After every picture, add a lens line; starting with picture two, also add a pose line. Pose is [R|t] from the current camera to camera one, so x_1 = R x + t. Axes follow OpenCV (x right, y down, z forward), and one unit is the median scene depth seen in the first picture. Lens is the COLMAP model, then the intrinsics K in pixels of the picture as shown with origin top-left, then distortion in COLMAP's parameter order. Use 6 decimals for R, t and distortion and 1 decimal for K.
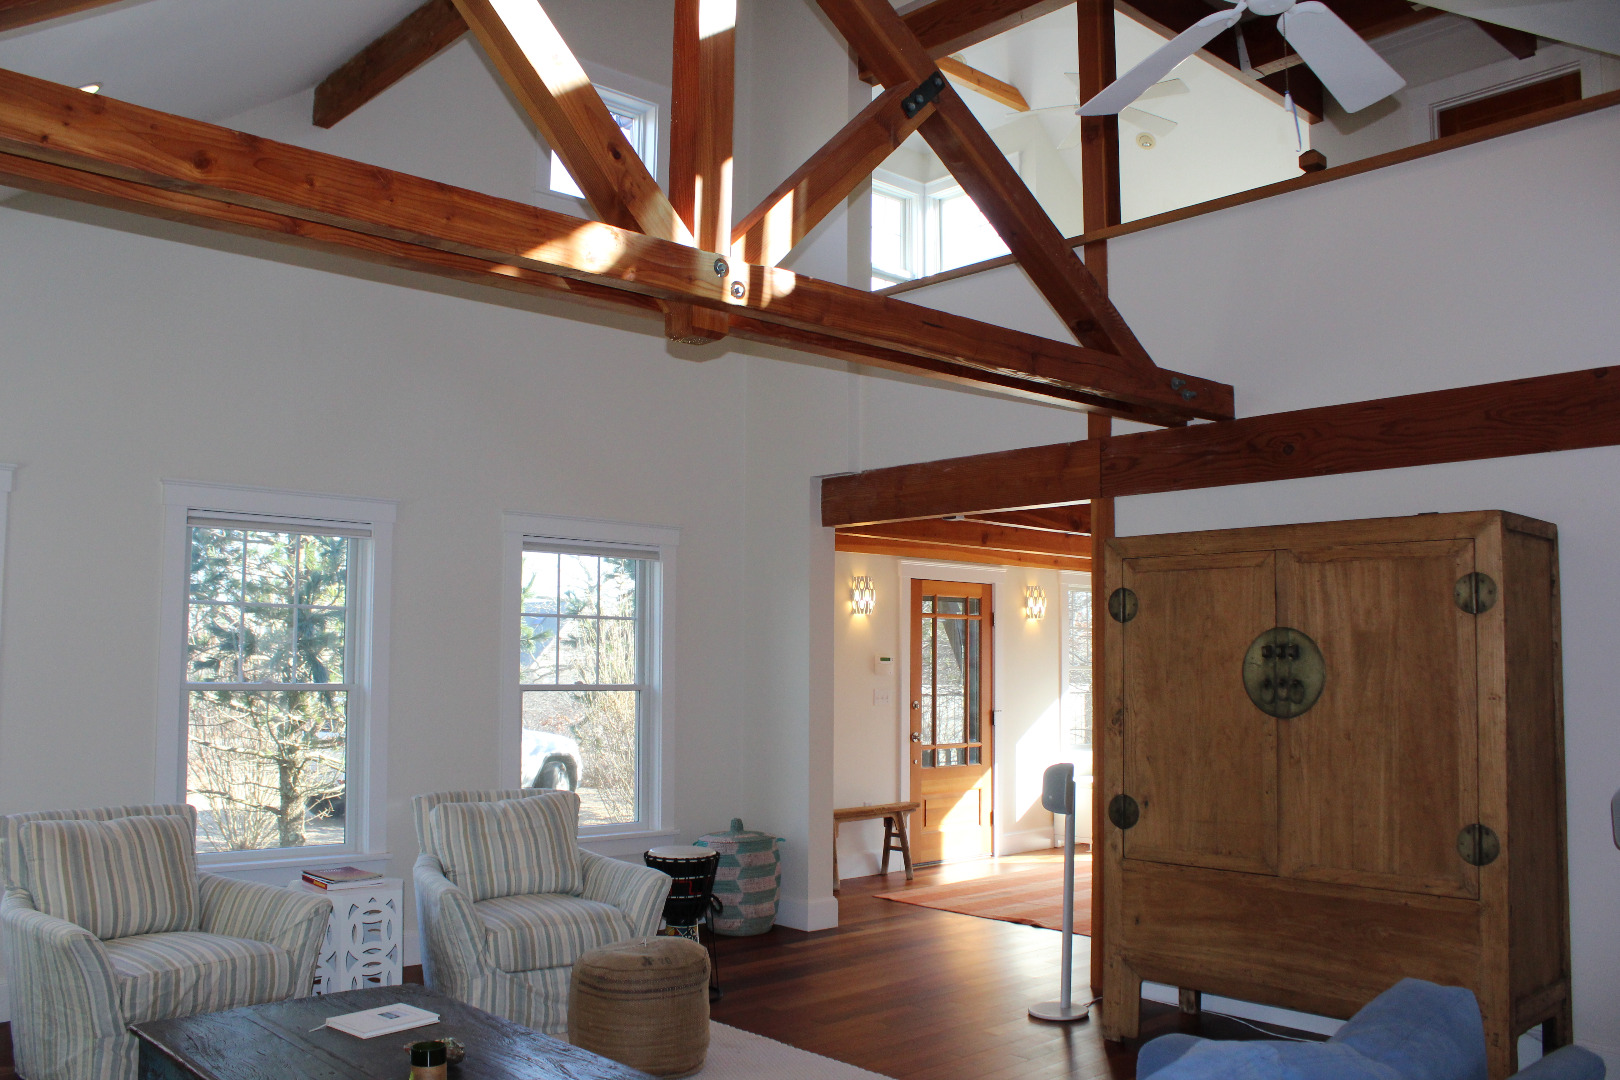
lens RADIAL K [[1354.8, 0, 634.1], [0, 1354.8, 509.4], [0, 0, 1]] dist [-0.005099, 0.100442]
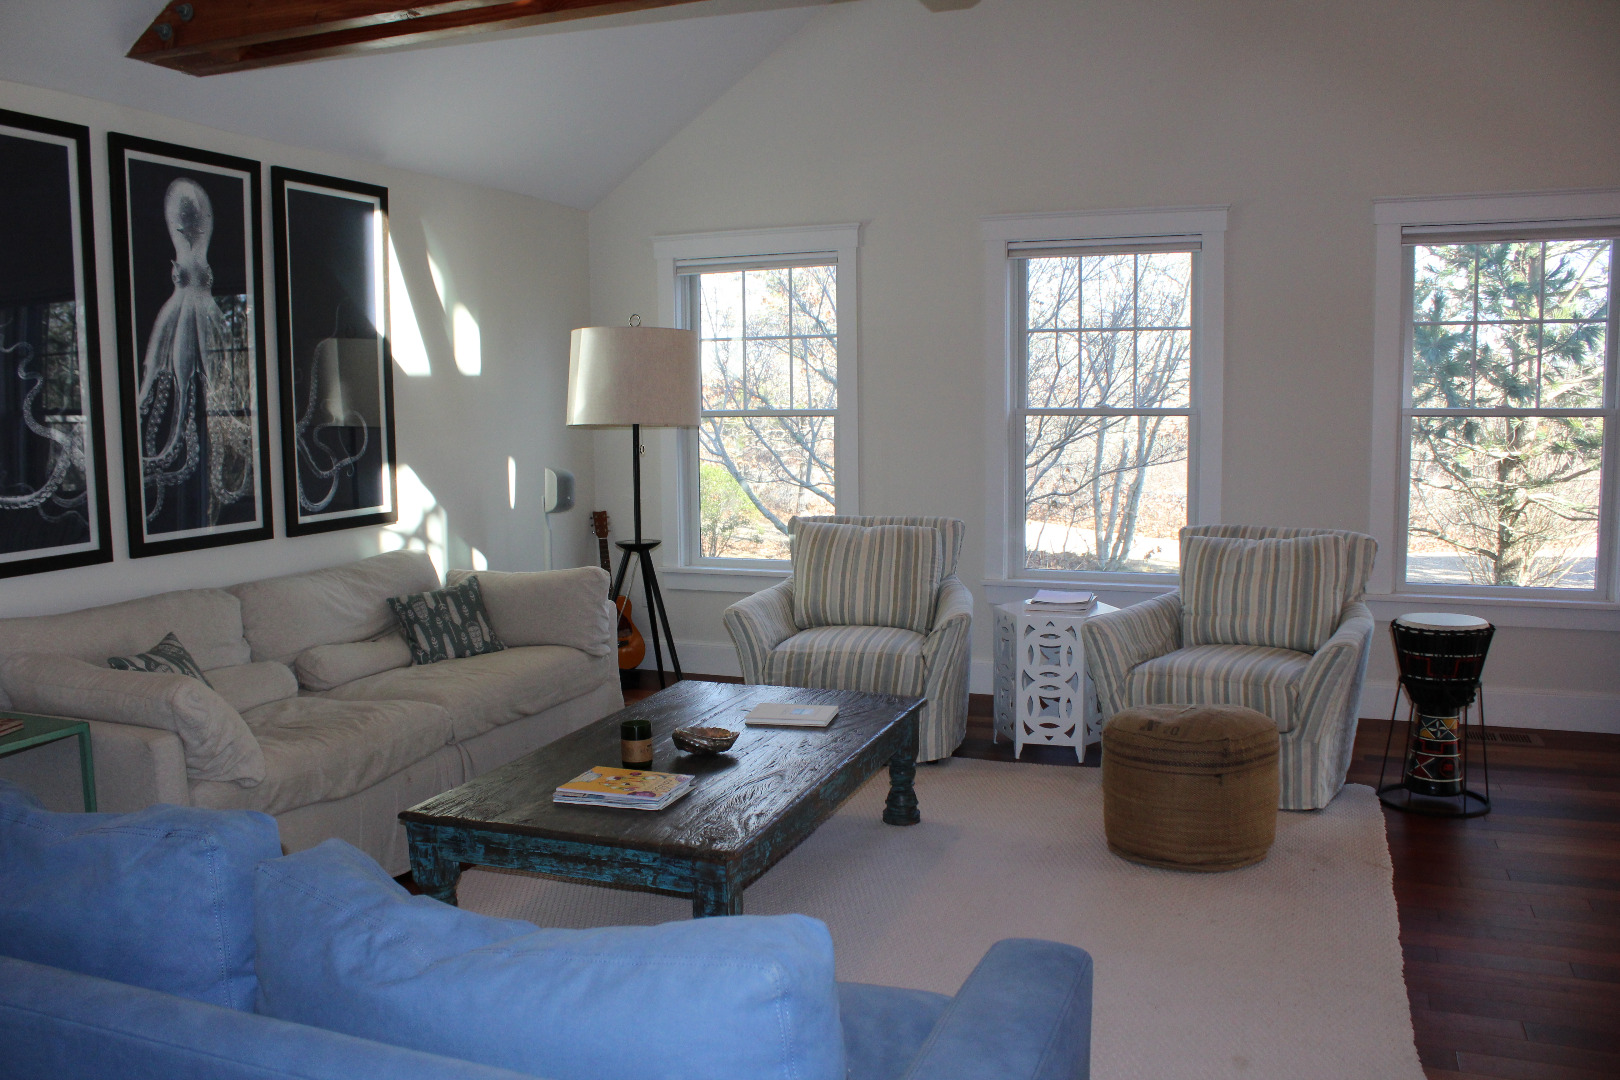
lens RADIAL K [[1313.0, 0, 810.0], [0, 1313.0, 540.0], [0, 0, 1]] dist [-0.177665, 0.107160]
pose [[0.529859, 0.074314, -0.844823, 0.548348], [0.121031, 0.979331, 0.162054, 0.053904], [0.839405, -0.188116, 0.509914, 0.398172]]
